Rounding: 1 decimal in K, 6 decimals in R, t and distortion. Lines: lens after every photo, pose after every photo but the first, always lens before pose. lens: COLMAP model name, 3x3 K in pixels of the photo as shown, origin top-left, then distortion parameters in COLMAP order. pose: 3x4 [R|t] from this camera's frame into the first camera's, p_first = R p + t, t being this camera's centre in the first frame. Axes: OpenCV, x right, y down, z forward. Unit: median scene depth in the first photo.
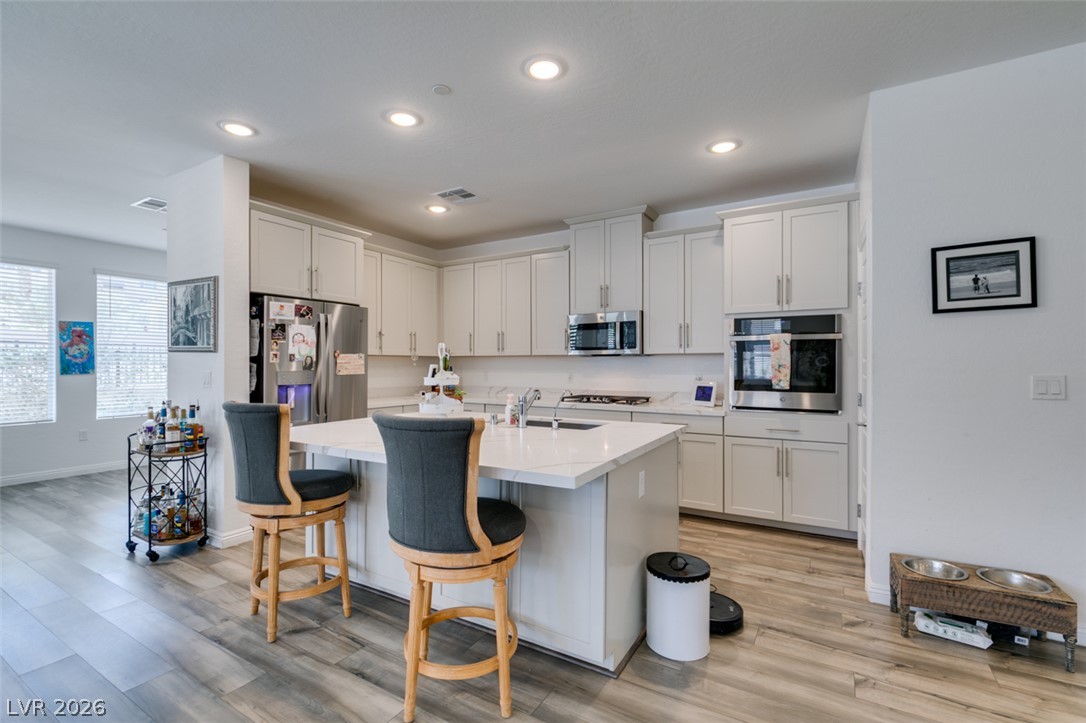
lens RADIAL K [[487.7, 0, 536.1], [0, 487.7, 365.6], [0, 0, 1]] dist [0.000803, -0.001641]
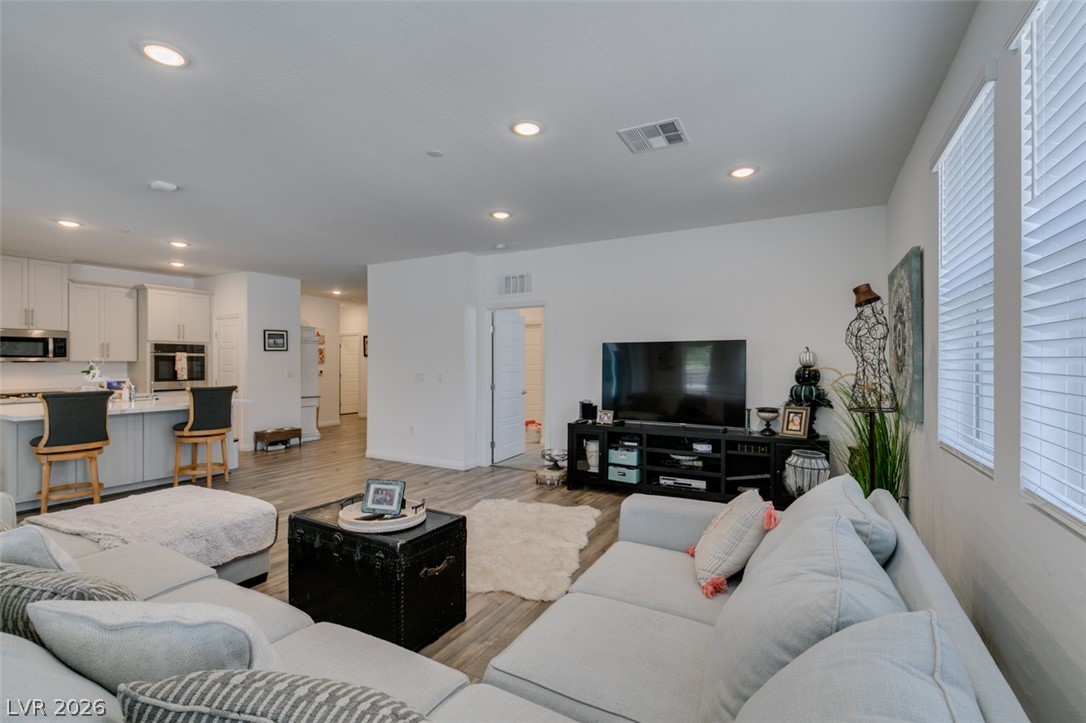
lens RADIAL K [[487.7, 0, 538.7], [0, 487.7, 363.5], [0, 0, 1]] dist [0.000803, -0.001641]
pose [[-0.020319, 0.000139, 0.999794, -1.011797], [0.006003, 0.999982, -0.000017, -0.007139], [-0.999776, 0.006001, -0.020320, -0.294164]]
